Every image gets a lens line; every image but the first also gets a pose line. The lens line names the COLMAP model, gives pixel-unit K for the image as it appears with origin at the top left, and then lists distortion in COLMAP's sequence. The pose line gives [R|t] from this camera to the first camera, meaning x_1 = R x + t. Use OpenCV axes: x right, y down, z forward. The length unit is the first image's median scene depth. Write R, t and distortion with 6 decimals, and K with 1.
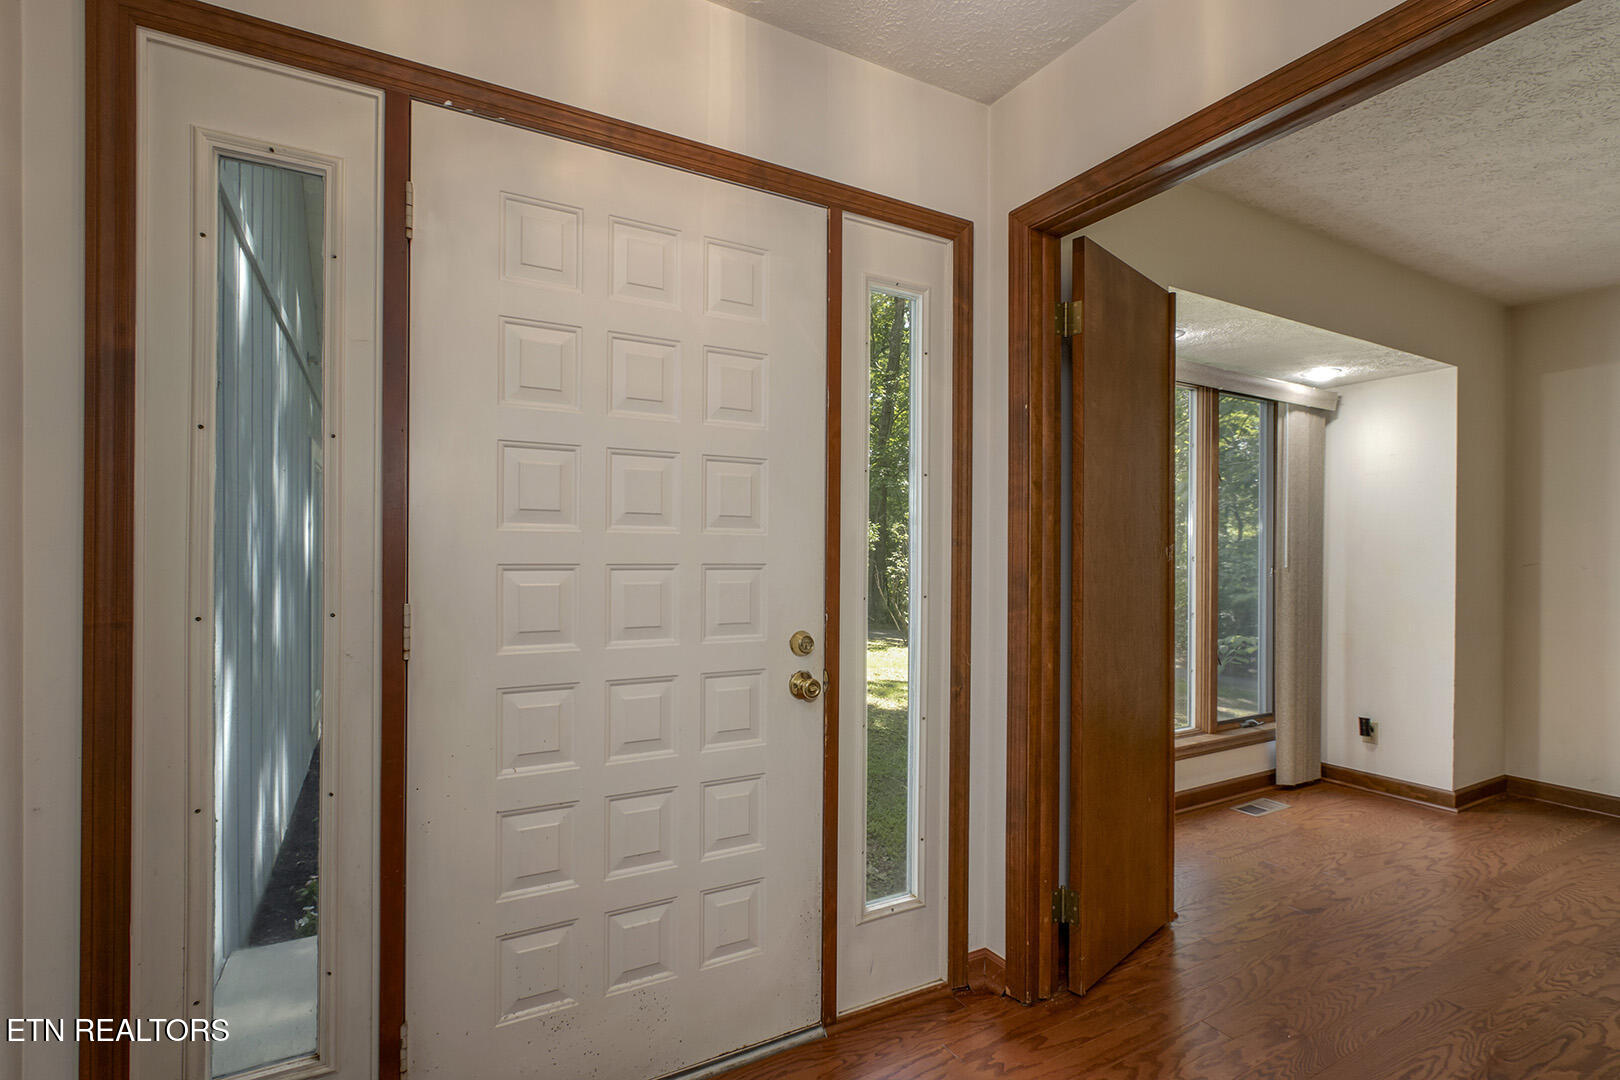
lens RADIAL K [[760.4, 0, 813.3], [0, 760.4, 551.9], [0, 0, 1]] dist [-0.003296, 0.002041]
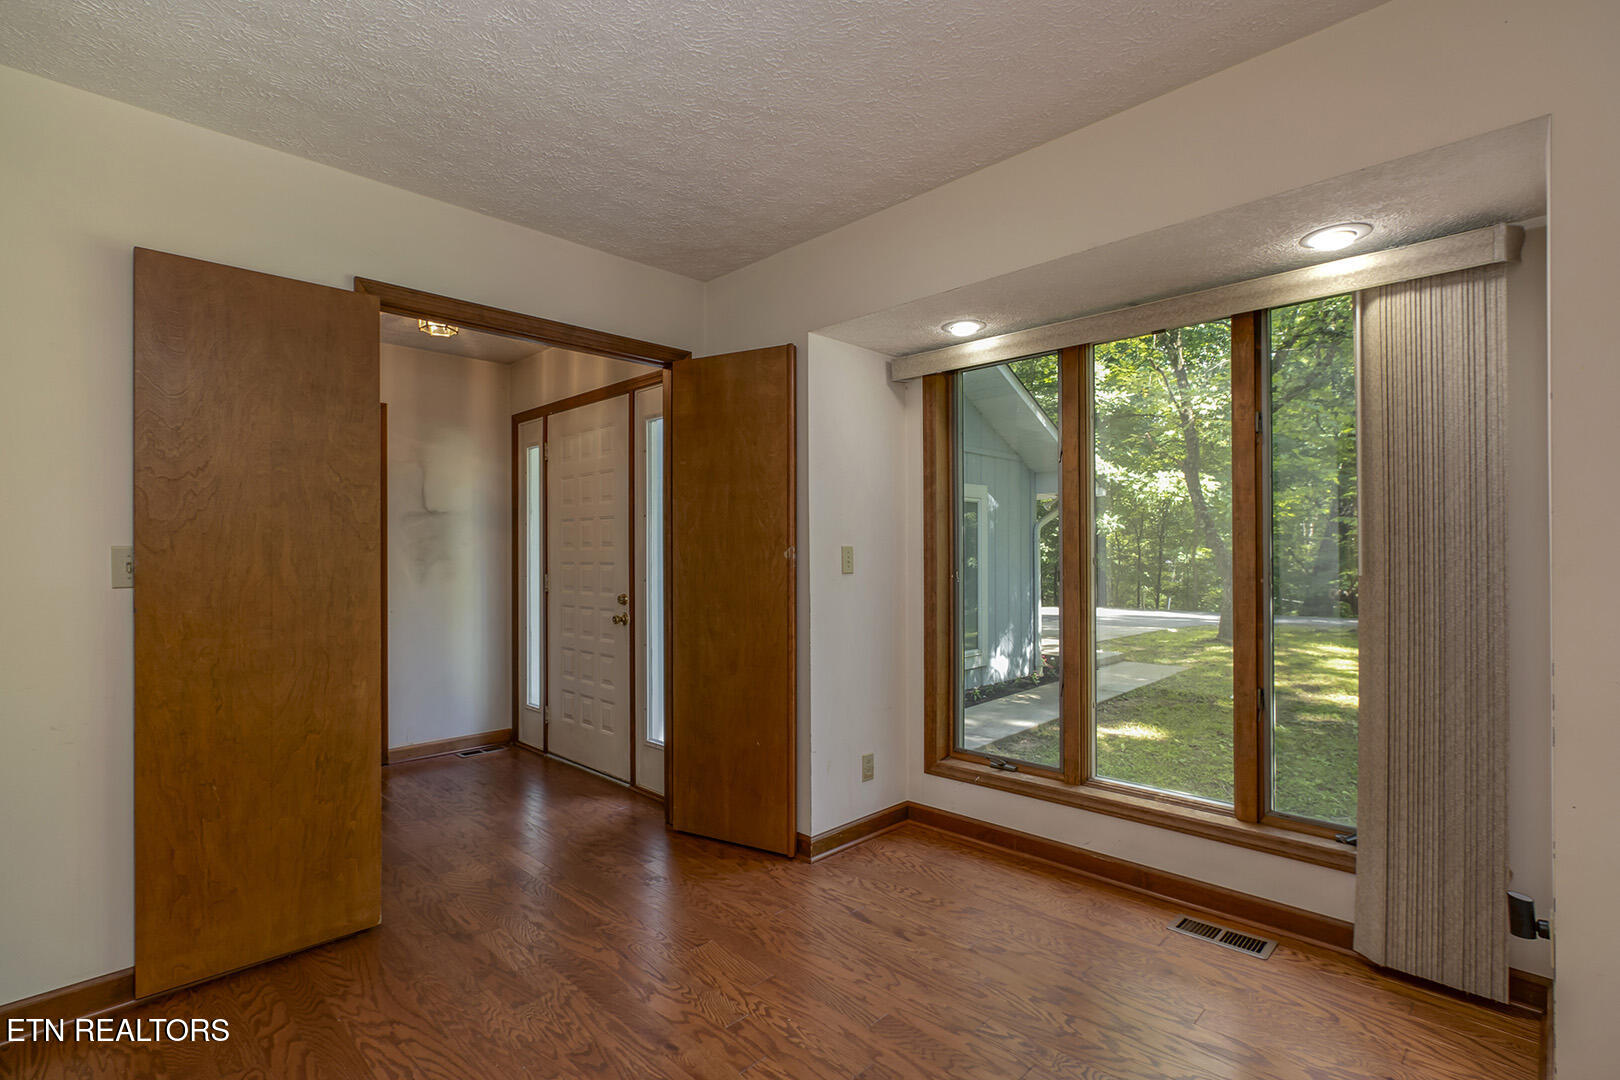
lens RADIAL K [[752.3, 0, 811.7], [0, 752.3, 552.9], [0, 0, 1]] dist [-0.021023, 0.001390]
pose [[0.282726, -0.009414, -0.959154, 1.829696], [0.002672, 0.999956, -0.009027, 0.007386], [0.959197, -0.000010, 0.282739, 0.768152]]
